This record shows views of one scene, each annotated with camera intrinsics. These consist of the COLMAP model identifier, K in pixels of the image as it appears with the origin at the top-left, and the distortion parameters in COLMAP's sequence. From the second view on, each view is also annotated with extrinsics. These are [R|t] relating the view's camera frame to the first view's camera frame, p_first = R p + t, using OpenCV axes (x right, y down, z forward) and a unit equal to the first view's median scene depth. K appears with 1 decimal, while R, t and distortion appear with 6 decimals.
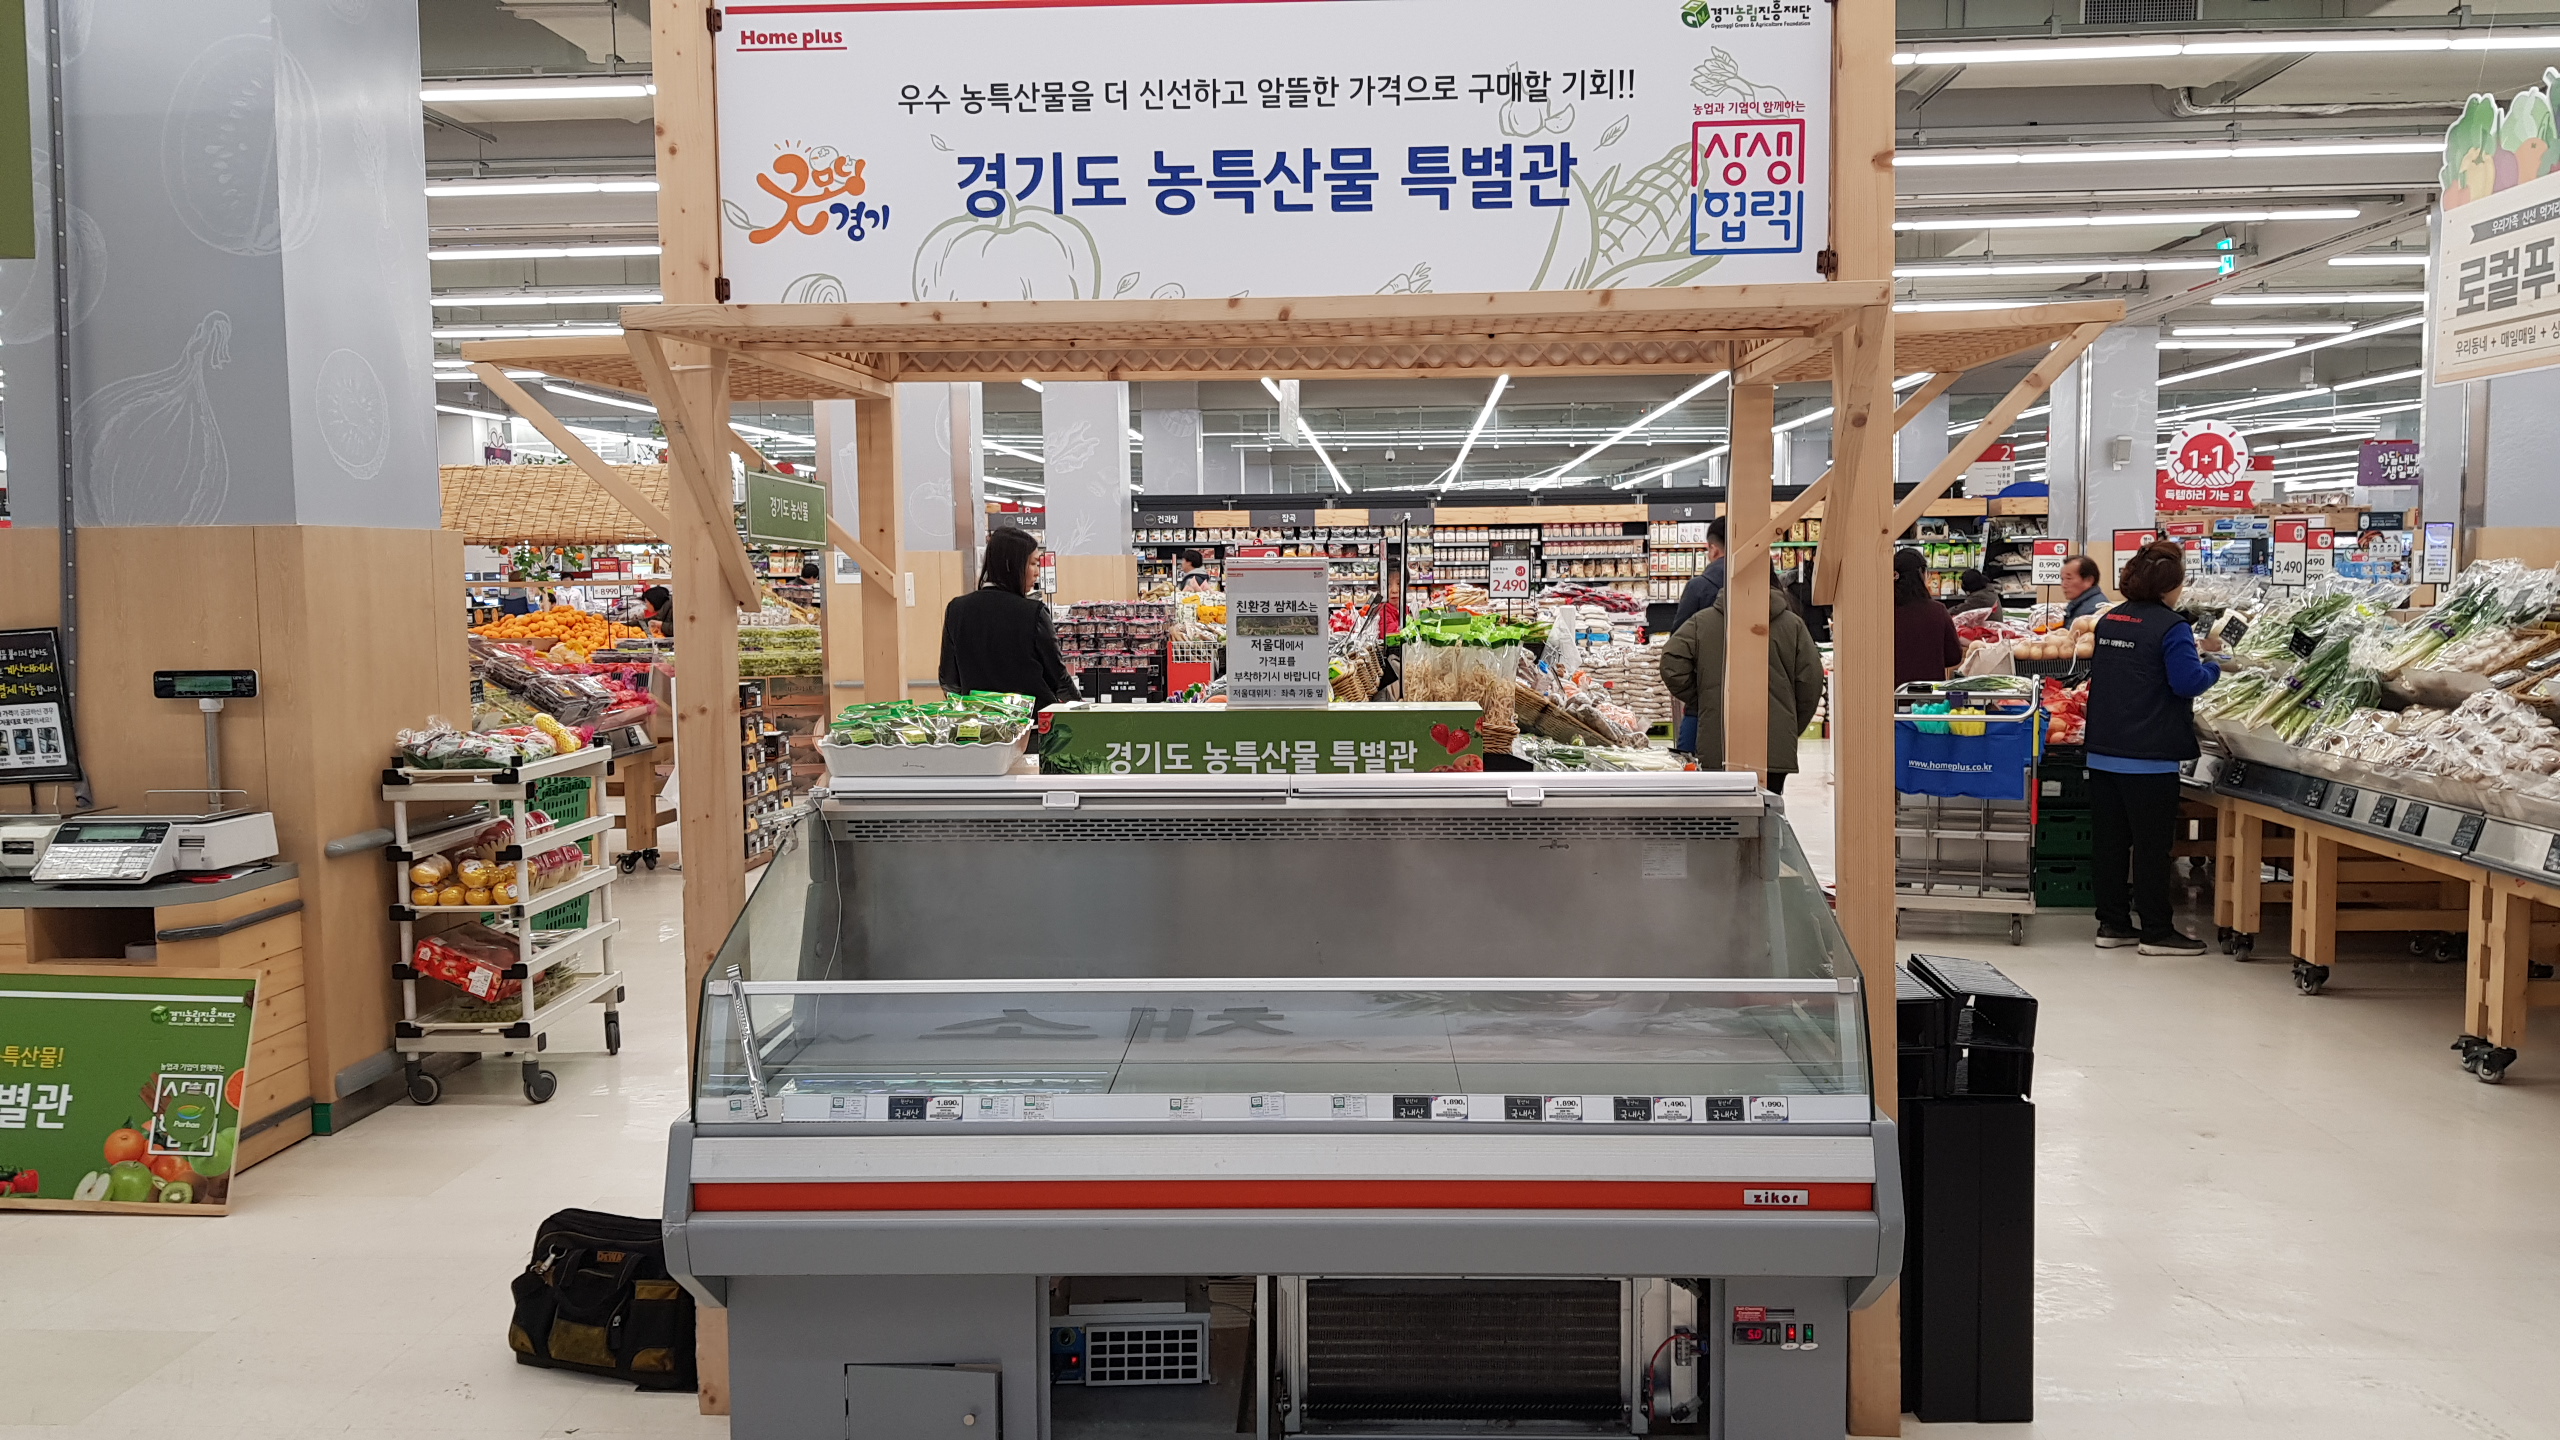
lens RADIAL K [[2079.6, 0, 1280.0], [0, 2079.6, 720.0], [0, 0, 1]] dist [0.142455, -0.270979]
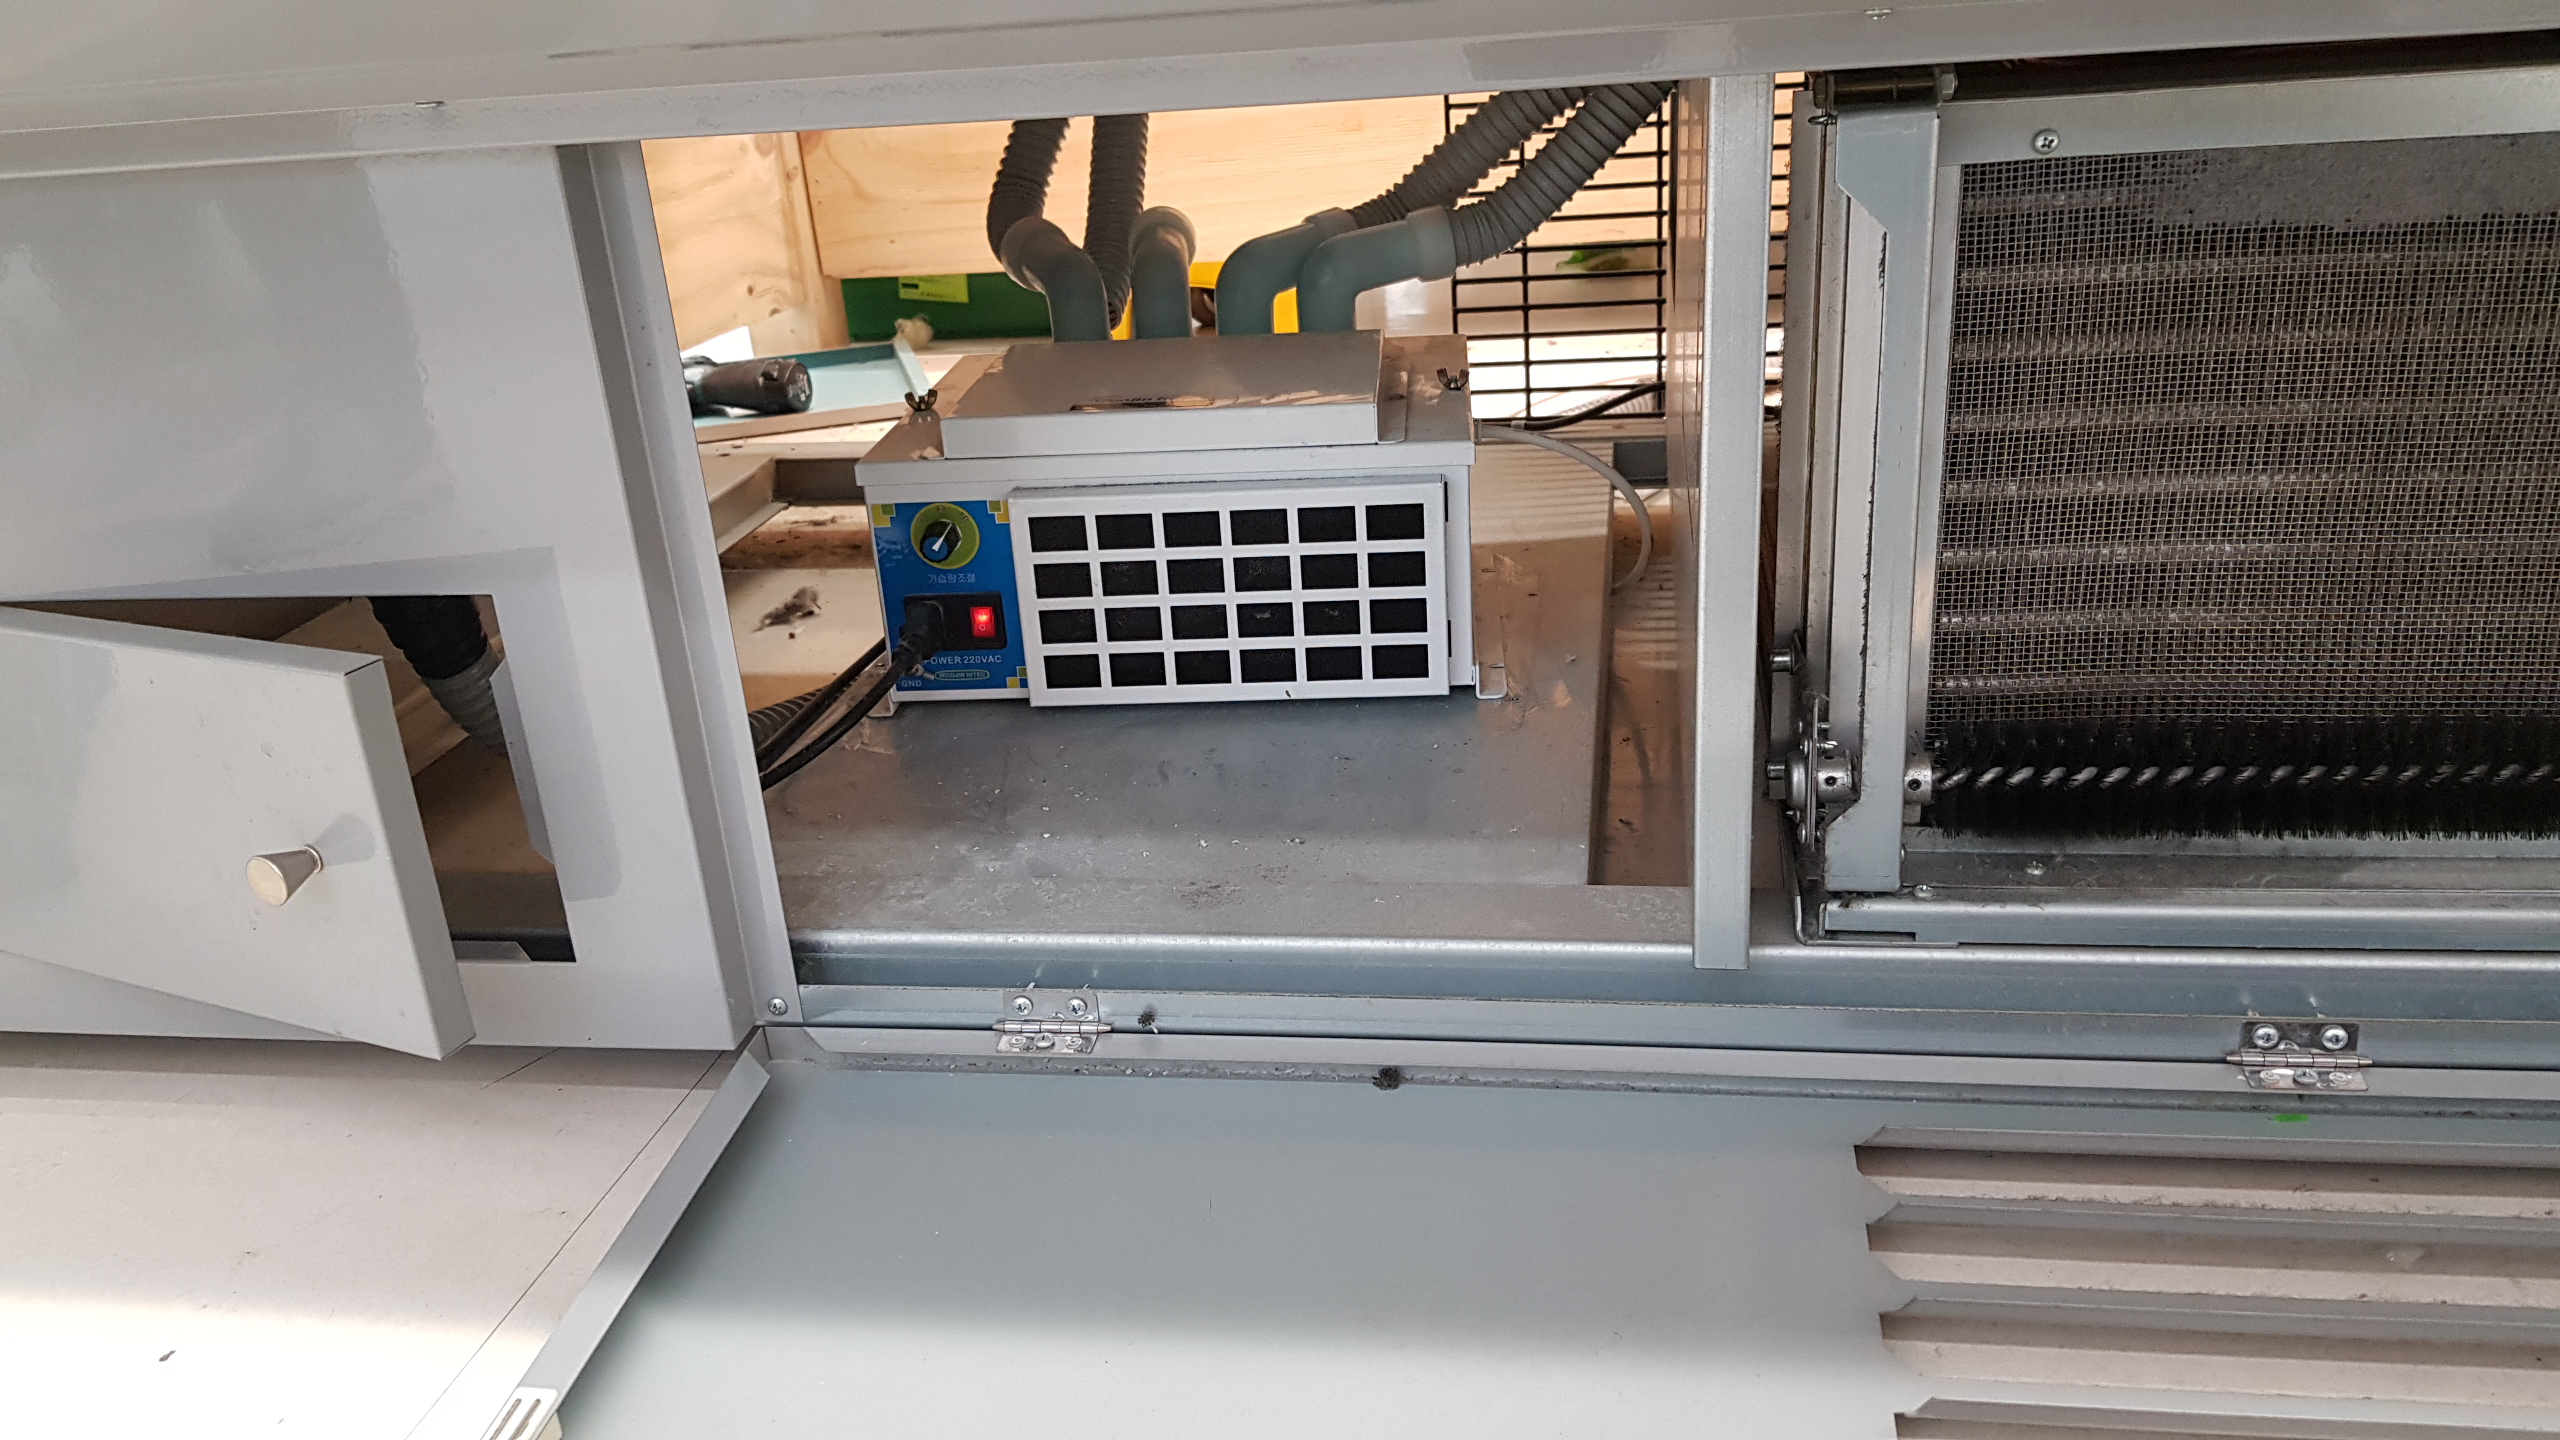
lens RADIAL K [[2079.6, 0, 1280.0], [0, 2079.6, 720.0], [0, 0, 1]] dist [0.142455, -0.270979]
pose [[0.991804, -0.008088, -0.127513, -0.024367], [0.045049, 0.956041, 0.289752, 0.240060], [0.119564, -0.293121, 0.948570, 0.743263]]
